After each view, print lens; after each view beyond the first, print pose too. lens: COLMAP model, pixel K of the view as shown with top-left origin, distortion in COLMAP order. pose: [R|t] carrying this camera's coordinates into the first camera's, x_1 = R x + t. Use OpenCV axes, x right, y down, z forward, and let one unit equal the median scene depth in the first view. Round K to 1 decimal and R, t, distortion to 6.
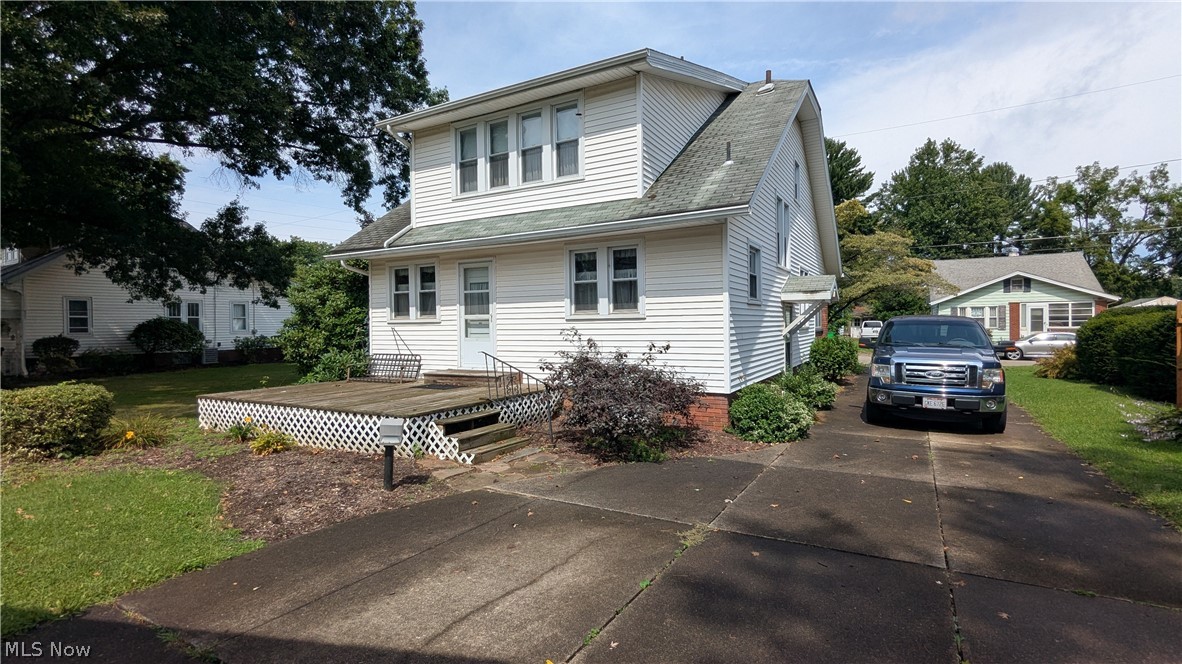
lens RADIAL K [[546.5, 0, 588.9], [0, 546.5, 332.2], [0, 0, 1]] dist [-0.001470, 0.000068]
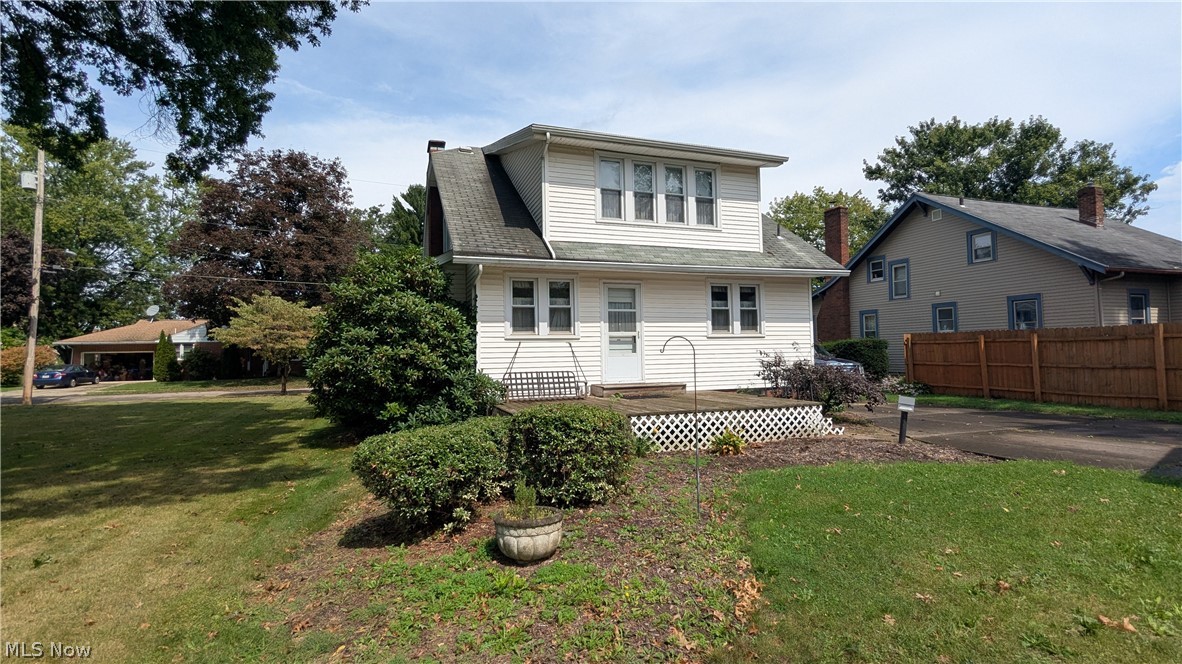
lens RADIAL K [[546.5, 0, 588.6], [0, 546.5, 331.7], [0, 0, 1]] dist [-0.001470, 0.000068]
pose [[0.662327, 0.031456, 0.748554, -1.136346], [0.018406, 0.998134, -0.058229, 0.031569], [-0.748989, 0.052344, 0.660512, 0.364353]]
